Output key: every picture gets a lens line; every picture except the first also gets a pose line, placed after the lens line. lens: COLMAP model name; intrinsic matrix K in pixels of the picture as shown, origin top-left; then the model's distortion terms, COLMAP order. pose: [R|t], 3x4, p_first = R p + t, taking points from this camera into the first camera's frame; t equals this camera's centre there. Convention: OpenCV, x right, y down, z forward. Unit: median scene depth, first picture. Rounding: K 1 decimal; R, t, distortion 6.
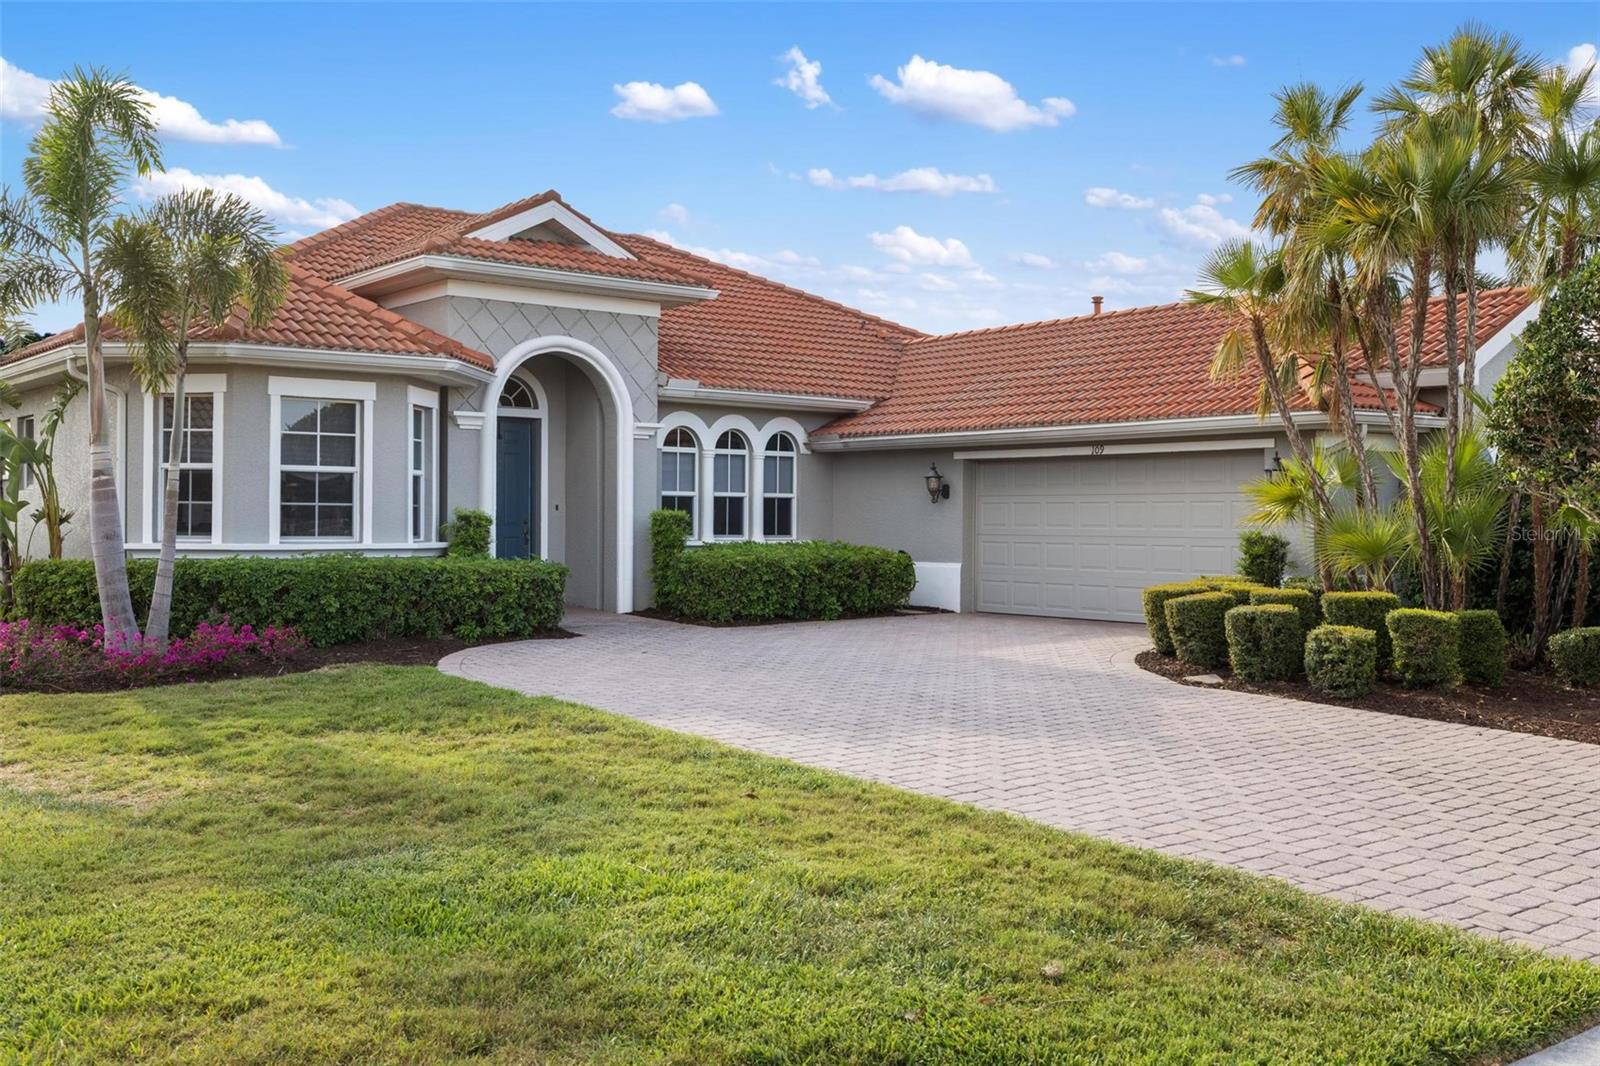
lens RADIAL K [[1563.9, 0, 800.0], [0, 1563.9, 533.0], [0, 0, 1]] dist [0.002253, 0.003594]
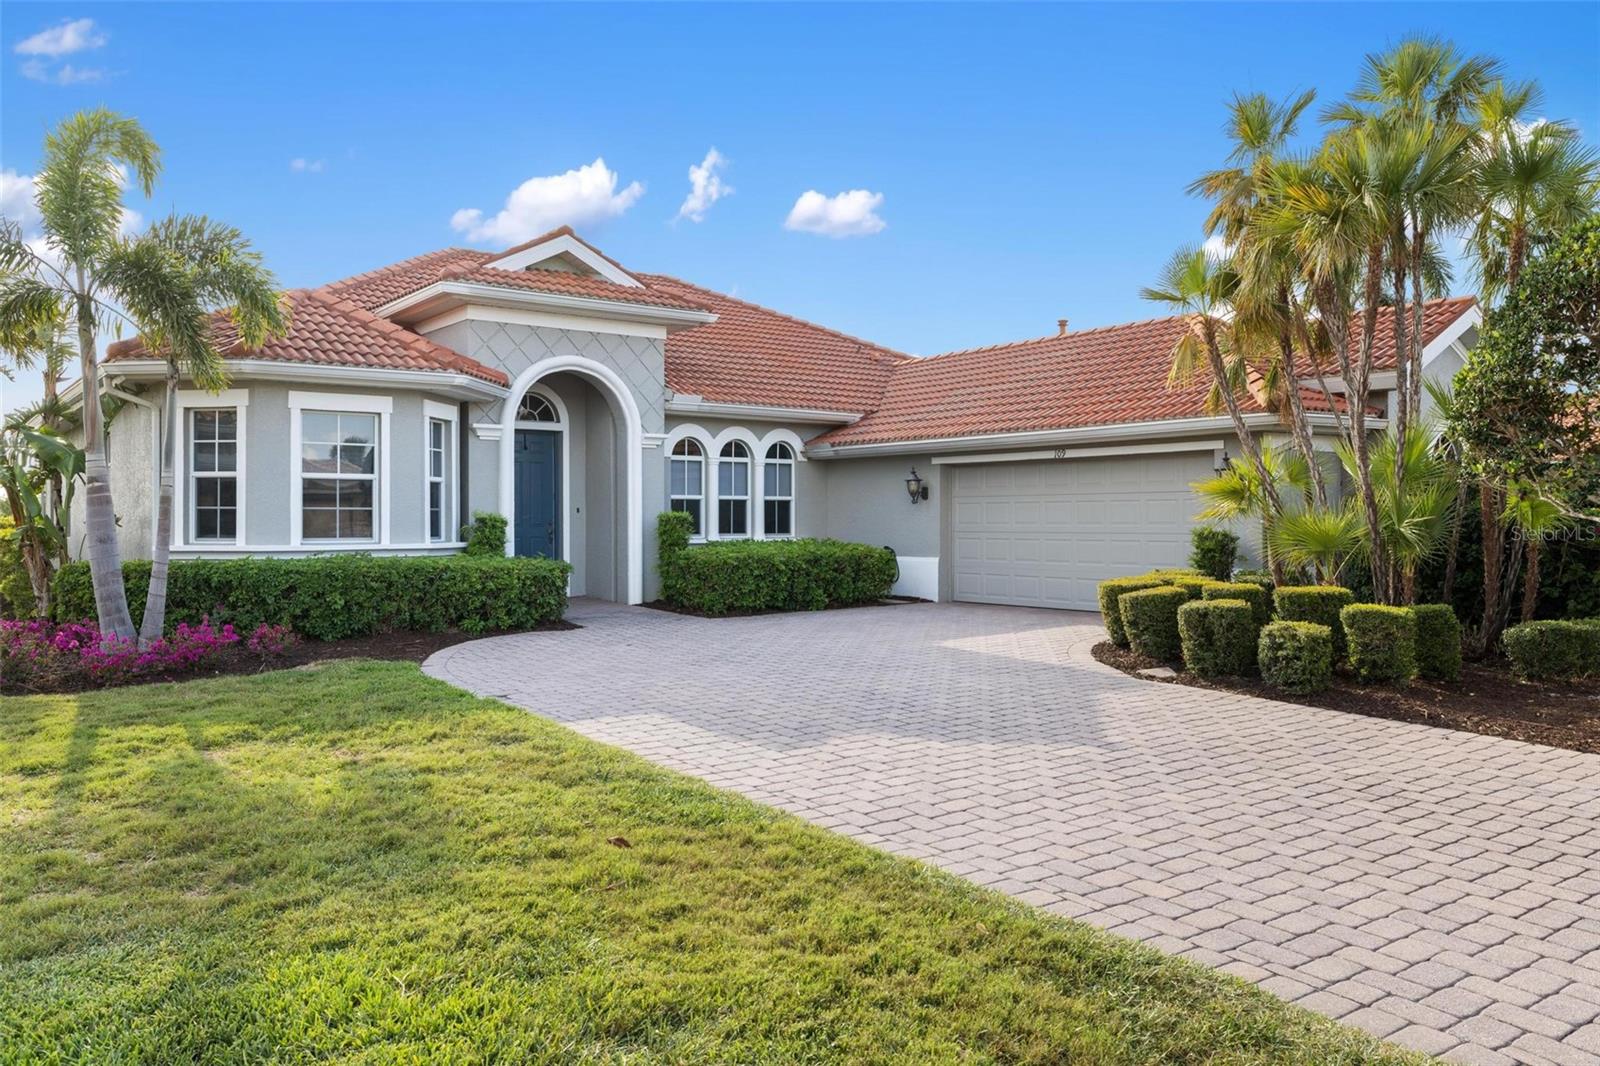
lens RADIAL K [[1230.6, 0, 800.0], [0, 1230.6, 533.0], [0, 0, 1]] dist [-0.003433, -0.002158]
pose [[0.999402, -0.007118, -0.033832, 0.041989], [0.007183, 0.999973, 0.001803, -0.000557], [0.033818, -0.002045, 0.999426, 0.150451]]
